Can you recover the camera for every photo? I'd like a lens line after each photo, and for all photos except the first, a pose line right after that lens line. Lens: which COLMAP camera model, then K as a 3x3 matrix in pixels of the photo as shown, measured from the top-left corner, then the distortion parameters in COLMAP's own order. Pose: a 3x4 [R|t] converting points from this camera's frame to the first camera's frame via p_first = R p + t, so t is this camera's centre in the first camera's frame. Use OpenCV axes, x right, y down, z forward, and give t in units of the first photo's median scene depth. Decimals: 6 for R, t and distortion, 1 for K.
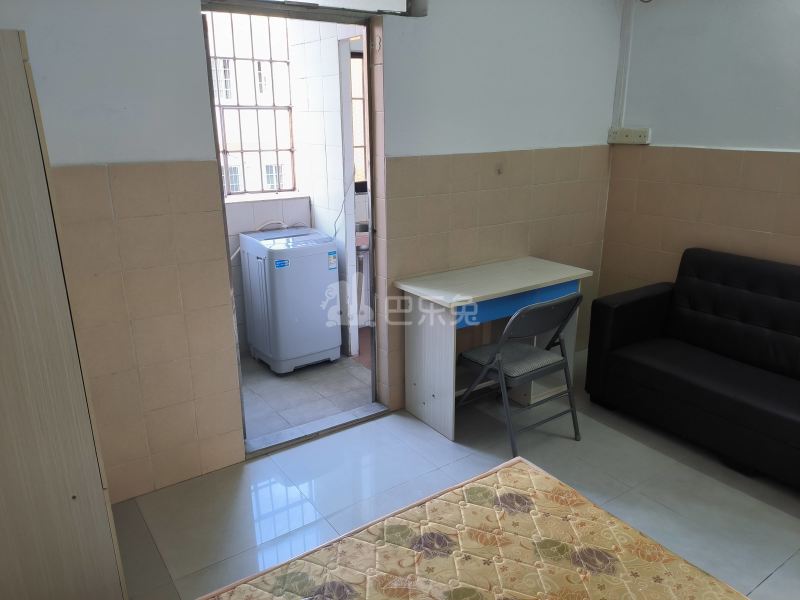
lens RADIAL K [[600.4, 0, 400.0], [0, 600.4, 300.0], [0, 0, 1]] dist [0.003367, 0.000592]
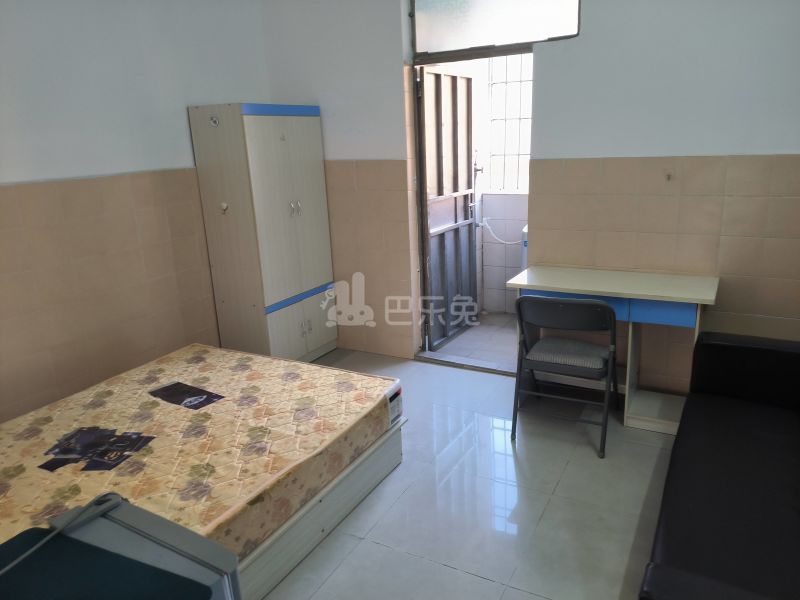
lens RADIAL K [[600.4, 0, 400.0], [0, 600.4, 300.0], [0, 0, 1]] dist [0.003367, 0.000592]
pose [[0.439801, 0.219147, -0.870947, 0.941056], [-0.223500, 0.965969, 0.130196, -0.061320], [0.869841, 0.137396, 0.473814, 0.229112]]
